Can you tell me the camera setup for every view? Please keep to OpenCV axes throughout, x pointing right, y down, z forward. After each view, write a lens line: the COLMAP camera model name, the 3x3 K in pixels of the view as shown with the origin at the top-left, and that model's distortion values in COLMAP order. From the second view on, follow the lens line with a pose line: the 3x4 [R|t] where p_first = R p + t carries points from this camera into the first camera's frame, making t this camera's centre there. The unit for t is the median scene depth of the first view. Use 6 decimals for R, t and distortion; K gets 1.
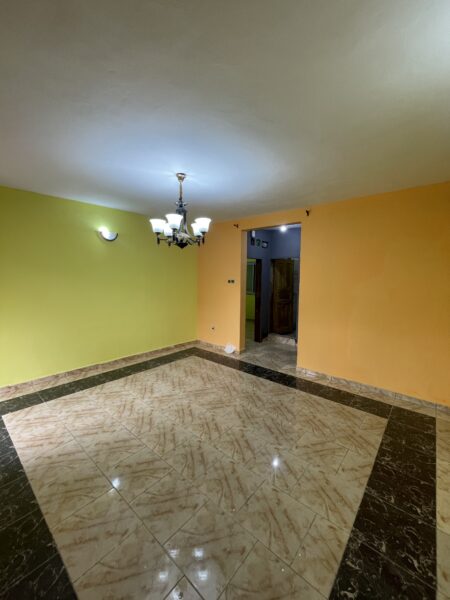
lens RADIAL K [[243.0, 0, 222.2], [0, 243.0, 301.0], [0, 0, 1]] dist [-0.005511, 0.001046]
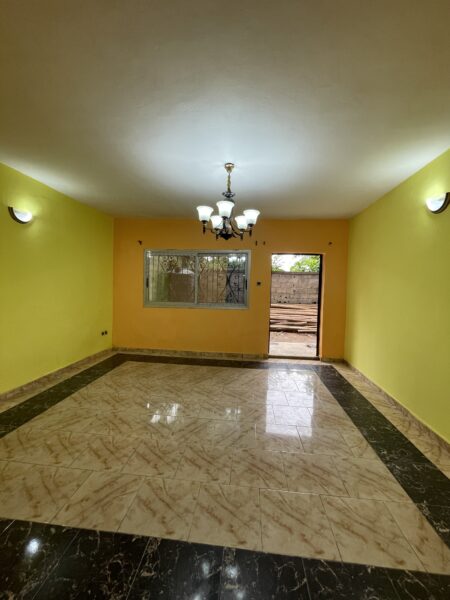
lens RADIAL K [[243.0, 0, 224.5], [0, 243.0, 299.1], [0, 0, 1]] dist [-0.005511, 0.001046]
pose [[-0.813714, -0.000693, -0.581265, 0.352807], [-0.097828, 0.985898, 0.135774, -0.098708], [0.572974, 0.167345, -0.802307, 1.581045]]
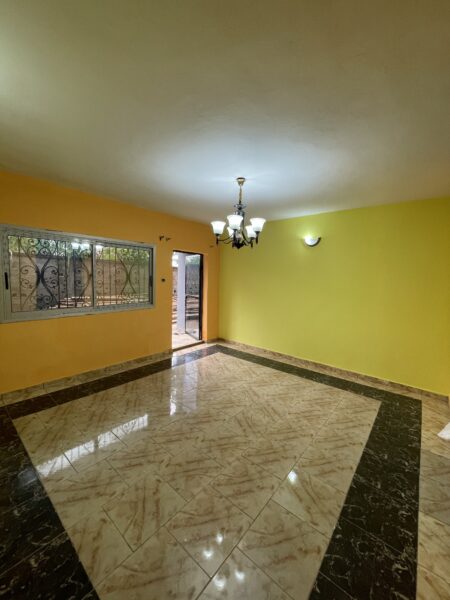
lens RADIAL K [[243.0, 0, 224.8], [0, 243.0, 299.4], [0, 0, 1]] dist [-0.005511, 0.001046]
pose [[0.022177, 0.082170, -0.996372, 0.784143], [-0.139889, 0.987067, 0.078289, -0.062223], [0.989919, 0.137645, 0.033385, 0.816850]]
